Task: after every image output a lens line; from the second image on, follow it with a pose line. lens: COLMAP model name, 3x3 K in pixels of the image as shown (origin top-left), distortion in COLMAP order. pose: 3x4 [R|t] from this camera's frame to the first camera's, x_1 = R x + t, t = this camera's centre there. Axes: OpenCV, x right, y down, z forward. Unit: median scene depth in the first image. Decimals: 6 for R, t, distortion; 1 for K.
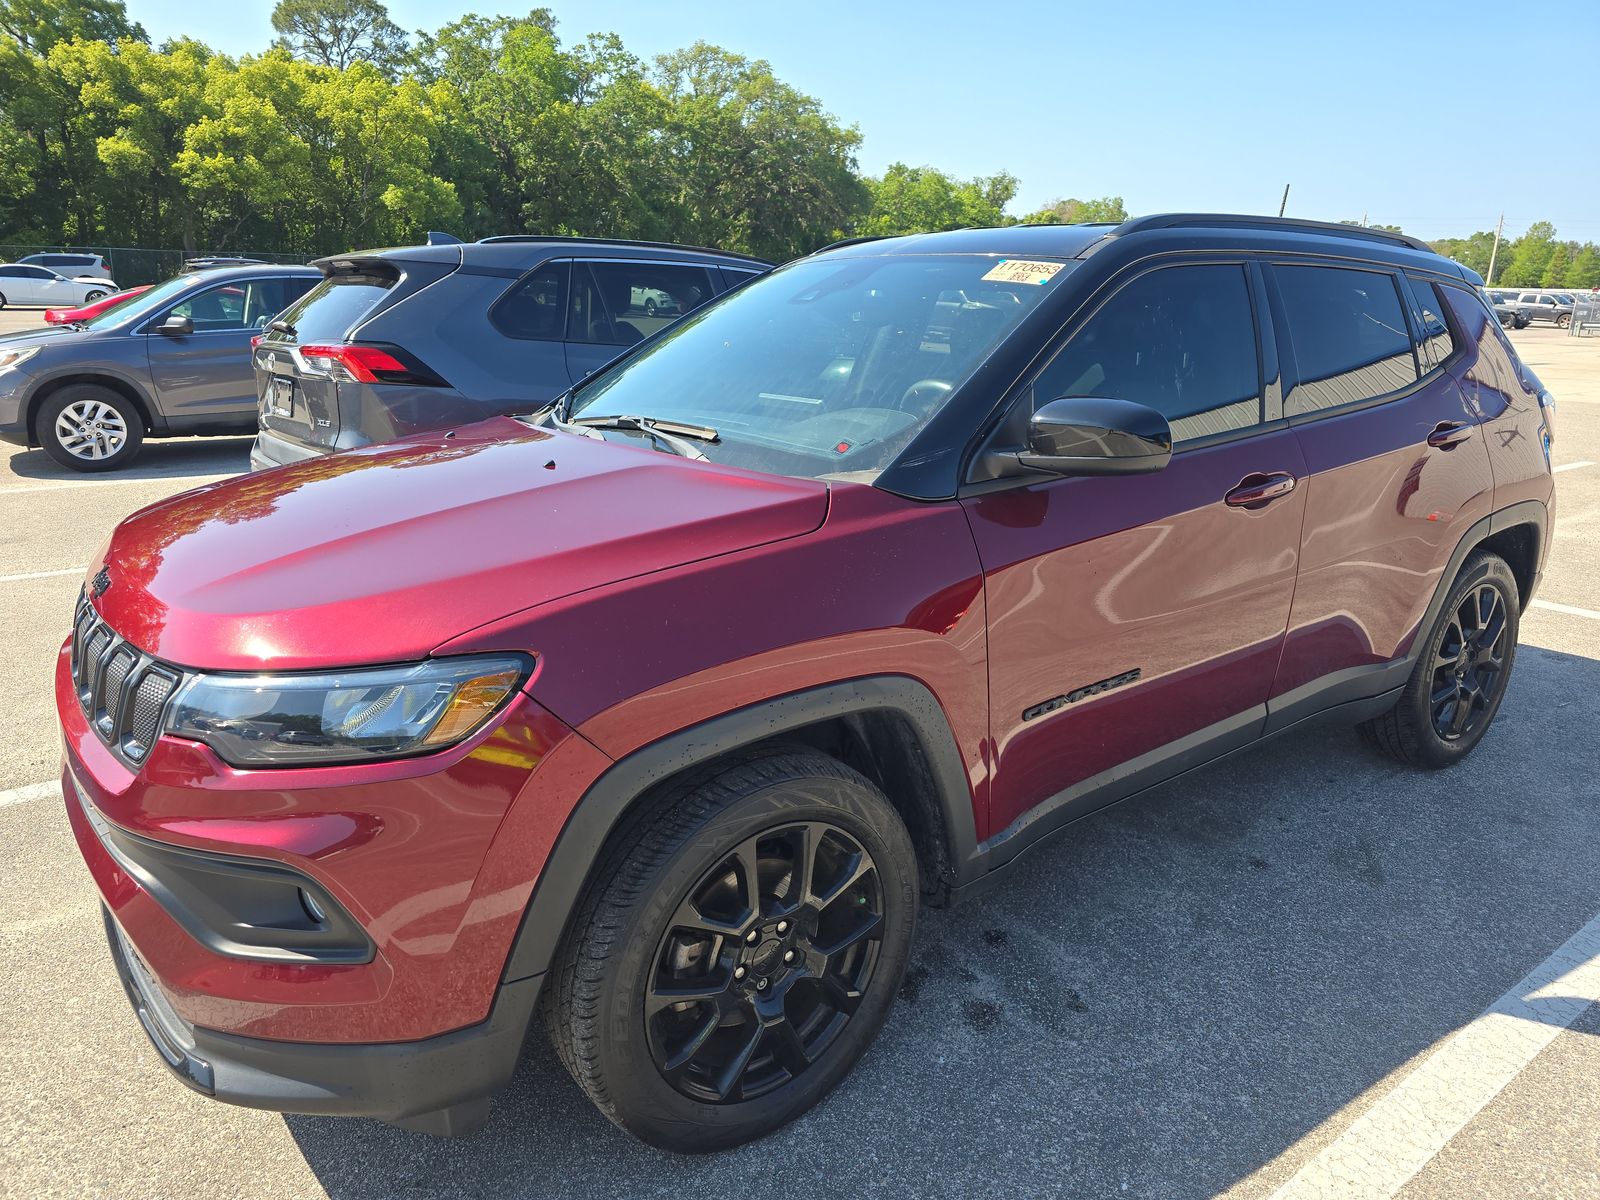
lens RADIAL K [[1072.8, 0, 798.7], [0, 1072.8, 600.8], [0, 0, 1]] dist [0.004451, -0.002284]
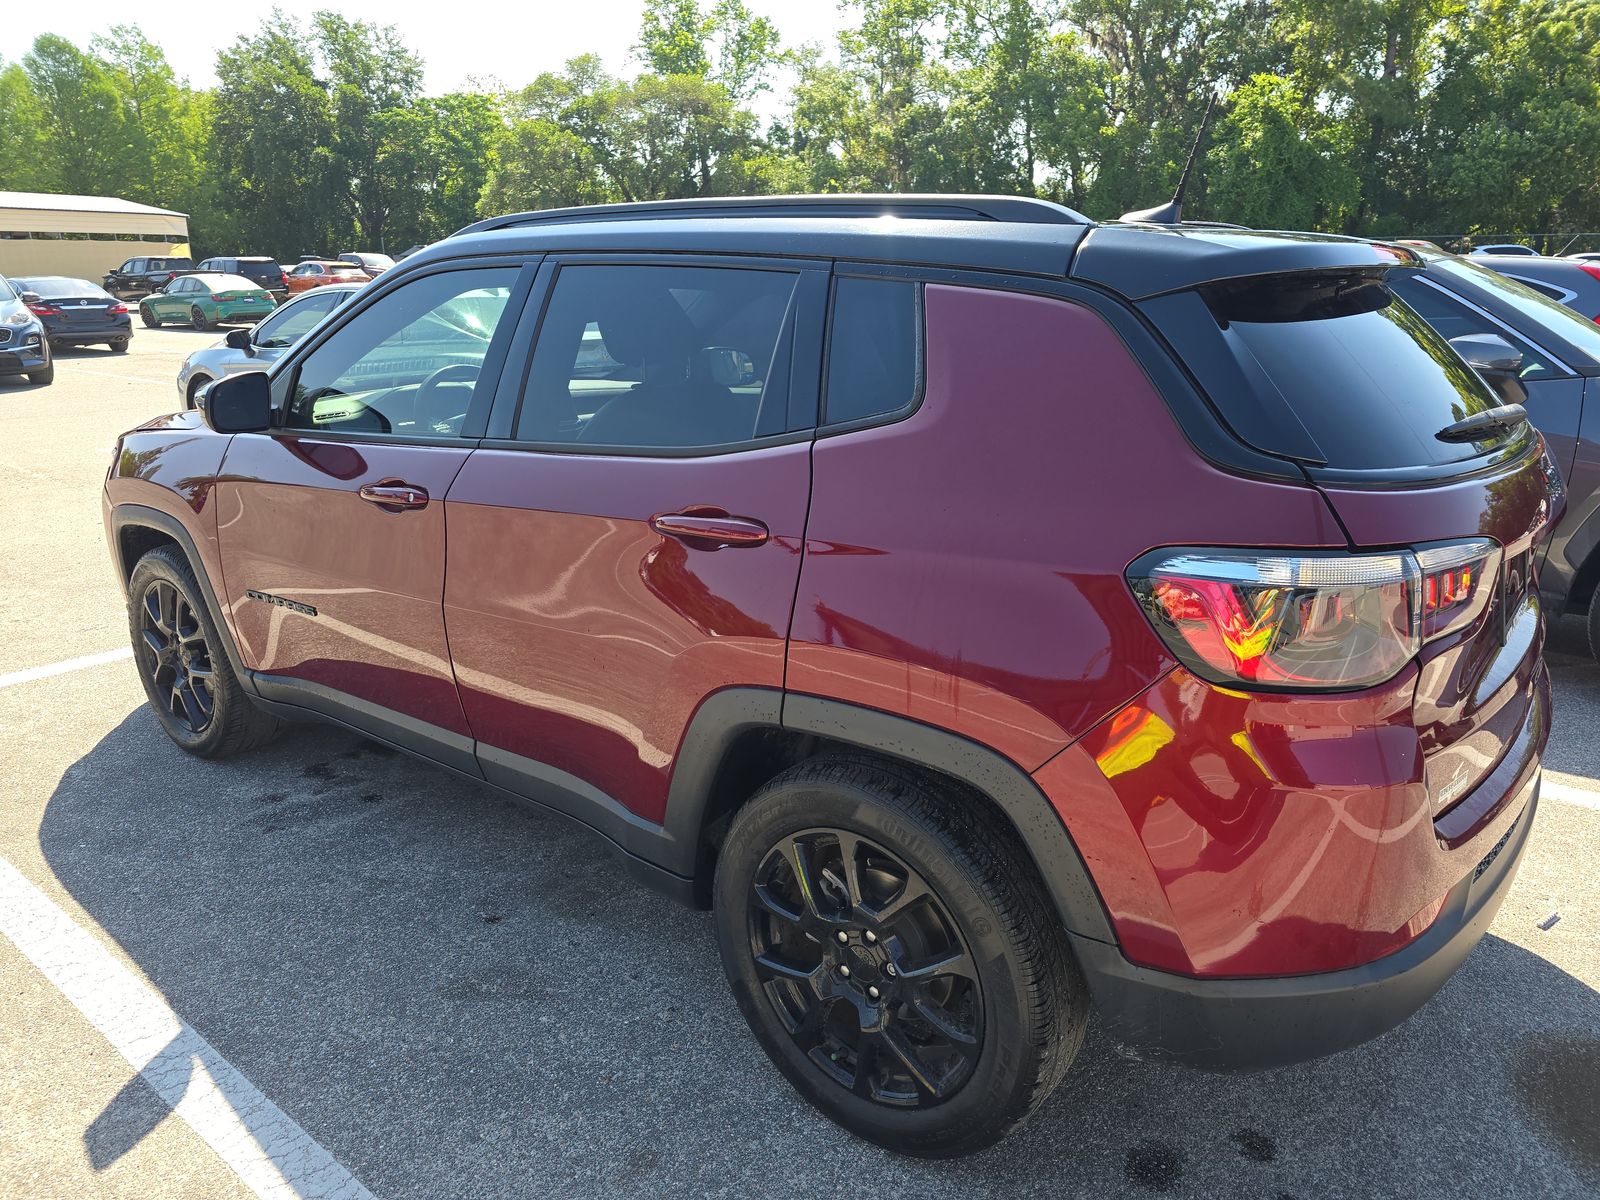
lens RADIAL K [[1072.8, 0, 797.0], [0, 1072.8, 595.8], [0, 0, 1]] dist [0.004451, -0.002284]
pose [[0.267294, 0.261494, -0.927456, 1.536807], [-0.263980, 0.945527, 0.190509, -0.308725], [0.926752, 0.193908, 0.321763, 1.084987]]
